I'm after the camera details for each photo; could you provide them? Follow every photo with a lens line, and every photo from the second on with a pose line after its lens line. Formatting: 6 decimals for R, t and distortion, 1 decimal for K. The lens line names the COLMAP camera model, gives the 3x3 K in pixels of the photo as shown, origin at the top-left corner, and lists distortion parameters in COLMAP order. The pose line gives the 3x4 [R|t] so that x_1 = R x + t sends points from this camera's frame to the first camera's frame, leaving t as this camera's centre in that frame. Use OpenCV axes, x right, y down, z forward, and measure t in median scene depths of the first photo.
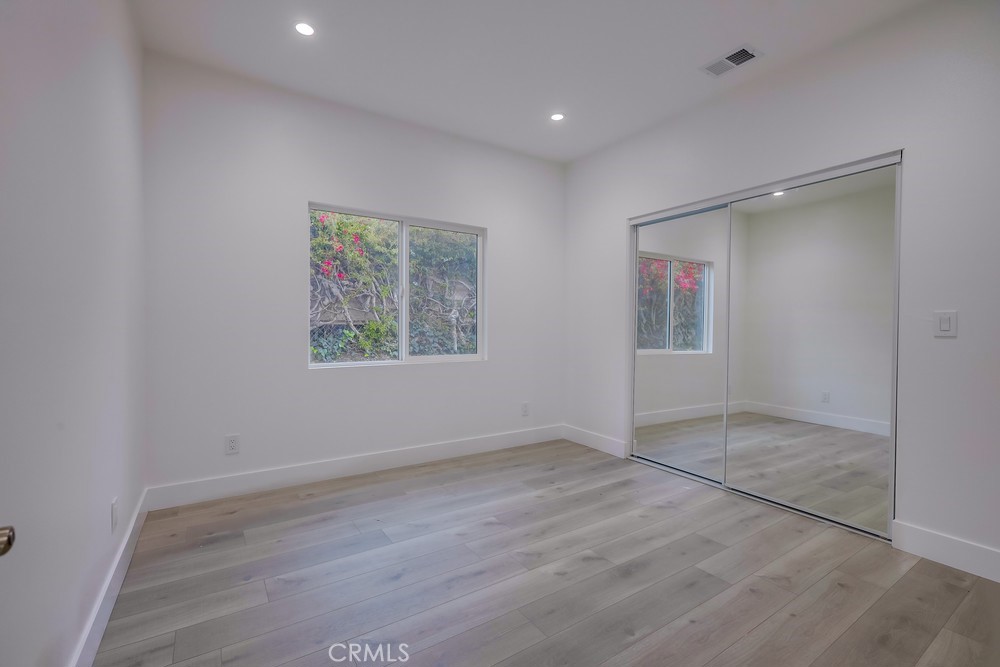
lens RADIAL K [[443.5, 0, 503.7], [0, 443.5, 330.8], [0, 0, 1]] dist [-0.000646, 0.000755]
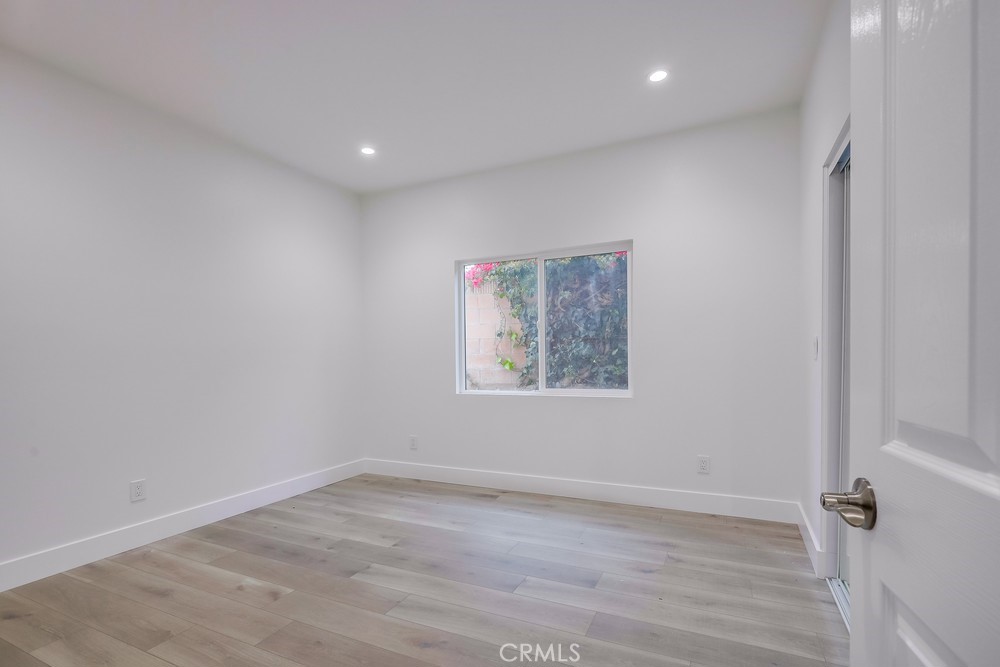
lens RADIAL K [[439.1, 0, 500.4], [0, 439.1, 370.8], [0, 0, 1]] dist [-0.000078, 0.000145]
pose [[0.535860, 0.011054, -0.844234, 0.583438], [0.011146, 0.999735, 0.020165, -0.003050], [0.844233, -0.020215, 0.535595, 0.373059]]
